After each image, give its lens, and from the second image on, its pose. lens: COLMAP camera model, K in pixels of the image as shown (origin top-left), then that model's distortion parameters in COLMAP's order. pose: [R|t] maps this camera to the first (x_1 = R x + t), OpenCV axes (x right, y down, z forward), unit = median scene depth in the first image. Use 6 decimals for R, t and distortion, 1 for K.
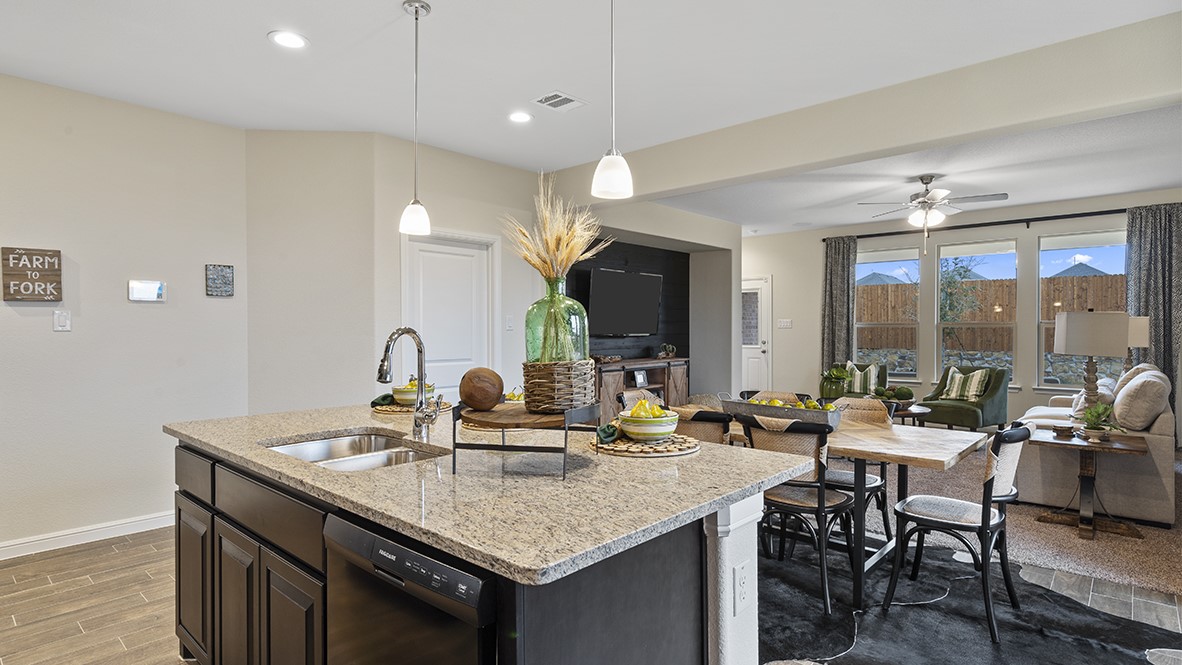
lens RADIAL K [[614.4, 0, 589.5], [0, 614.4, 330.7], [0, 0, 1]] dist [-0.002317, 0.000331]
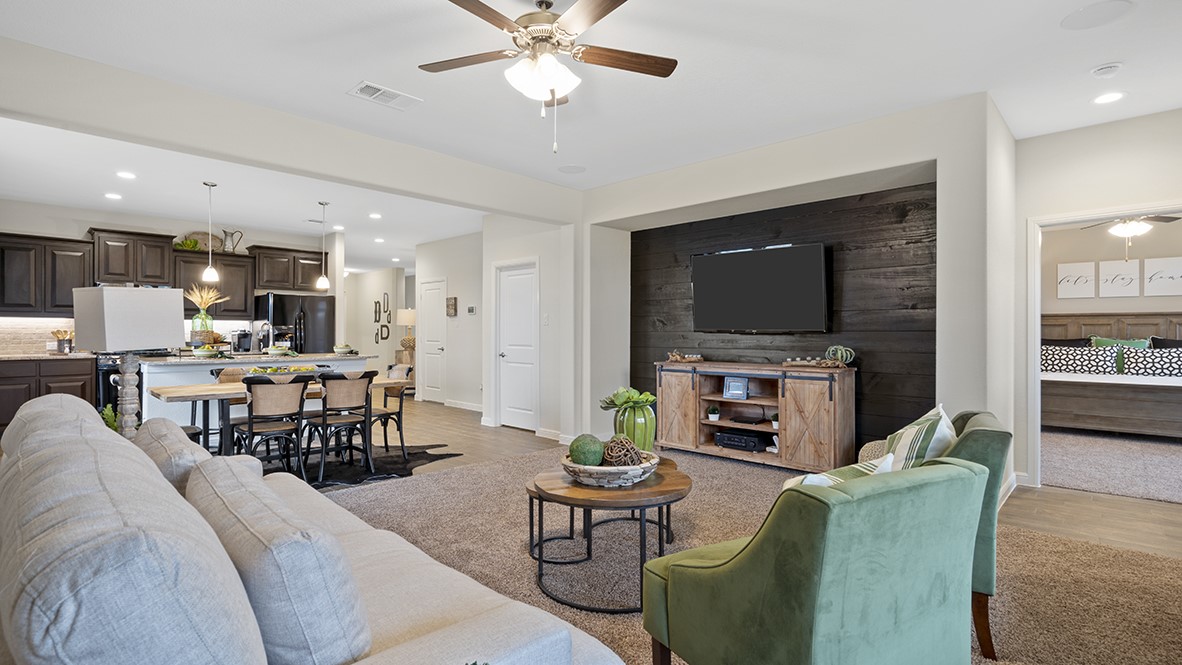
lens RADIAL K [[555.2, 0, 591.8], [0, 555.2, 328.6], [0, 0, 1]] dist [-0.001459, 0.000495]
pose [[-0.039027, -0.008020, -0.999206, 1.563034], [-0.008516, 0.999934, -0.007693, 0.022086], [0.999202, 0.008209, -0.039093, 1.696876]]
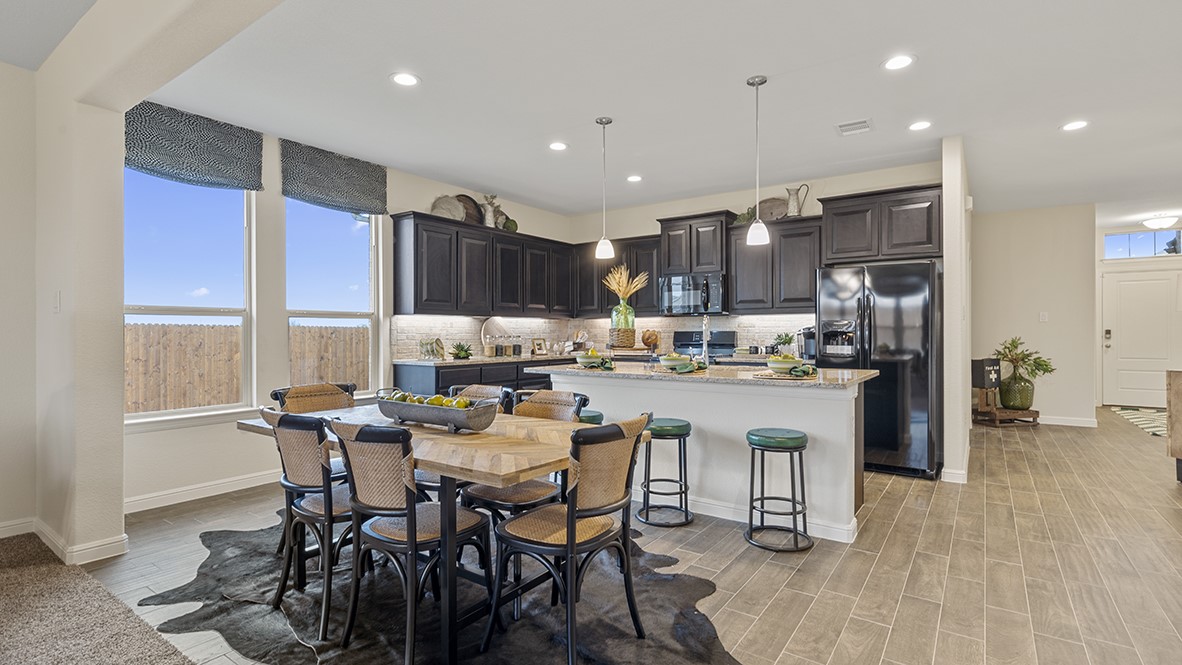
lens RADIAL K [[555.2, 0, 592.3], [0, 555.2, 333.7], [0, 0, 1]] dist [-0.001459, 0.000495]
pose [[-0.994181, 0.003357, -0.107673, 0.180397], [0.002419, 0.999958, 0.008838, 0.025114], [0.107698, 0.008526, -0.994147, 1.658568]]
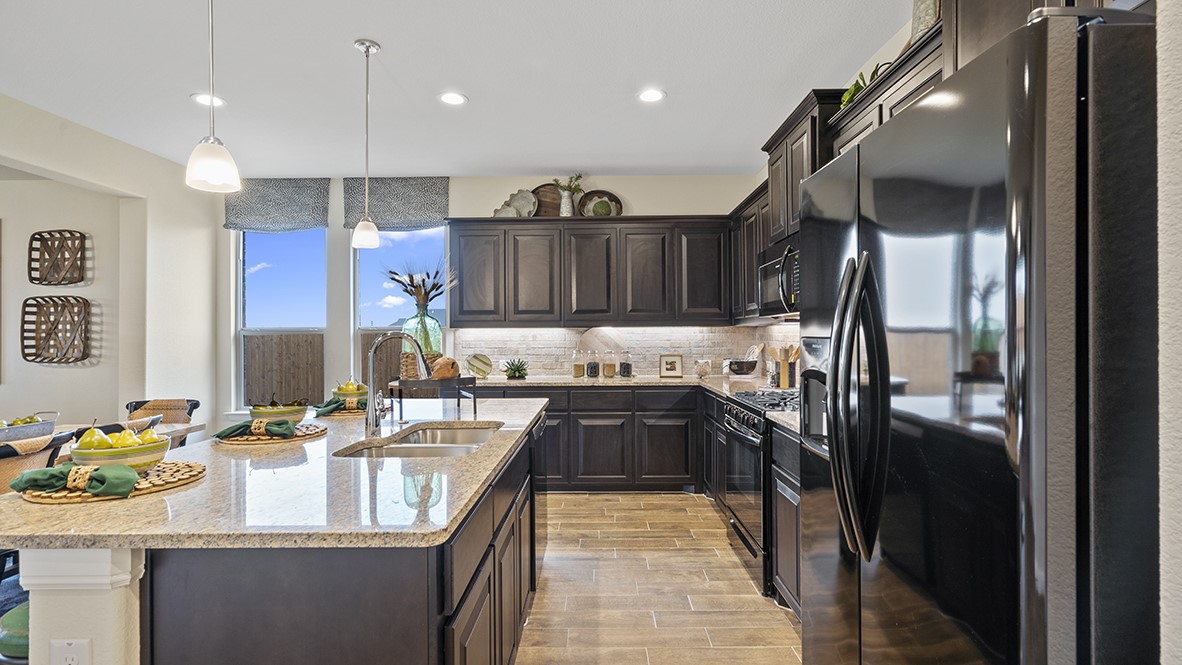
lens RADIAL K [[555.2, 0, 597.2], [0, 555.2, 332.3], [0, 0, 1]] dist [-0.001459, 0.000495]
pose [[-0.660508, 0.007014, 0.750786, -0.736350], [0.011545, 0.999933, 0.000816, -0.000366], [-0.750730, 0.009207, -0.660545, 0.816974]]
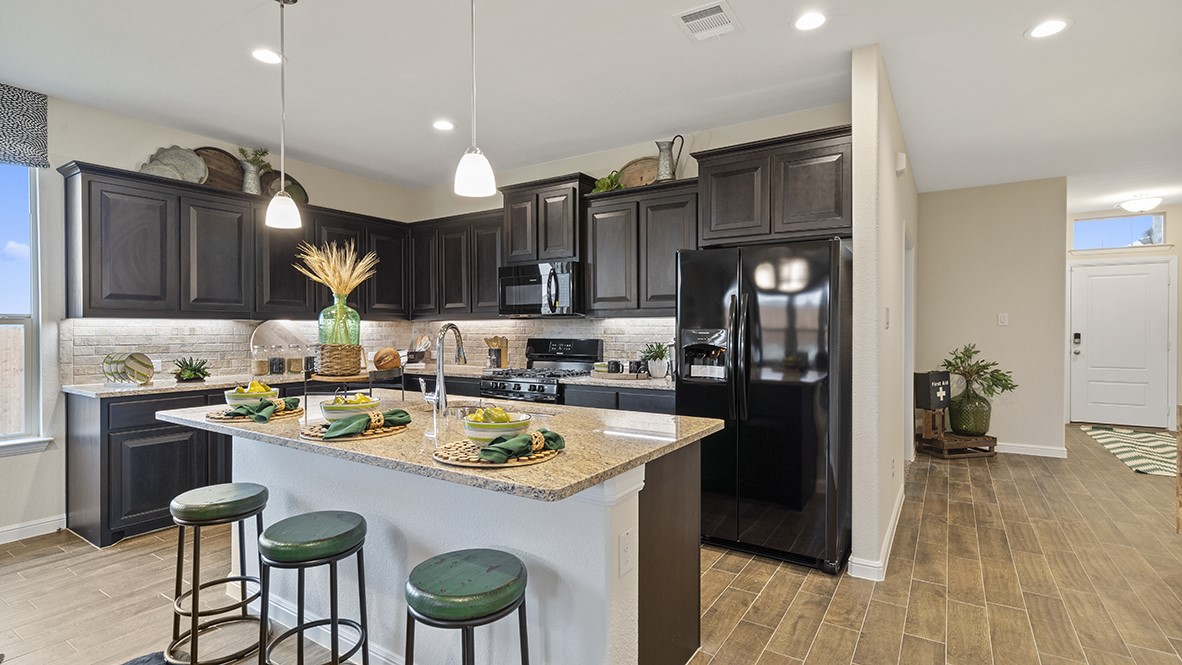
lens RADIAL K [[555.2, 0, 594.5], [0, 555.2, 333.1], [0, 0, 1]] dist [-0.001459, 0.000495]
pose [[-0.988378, 0.004020, -0.151961, -0.229170], [0.001557, 0.999866, 0.016323, -0.000540], [0.152006, 0.015897, -0.988252, 1.263381]]
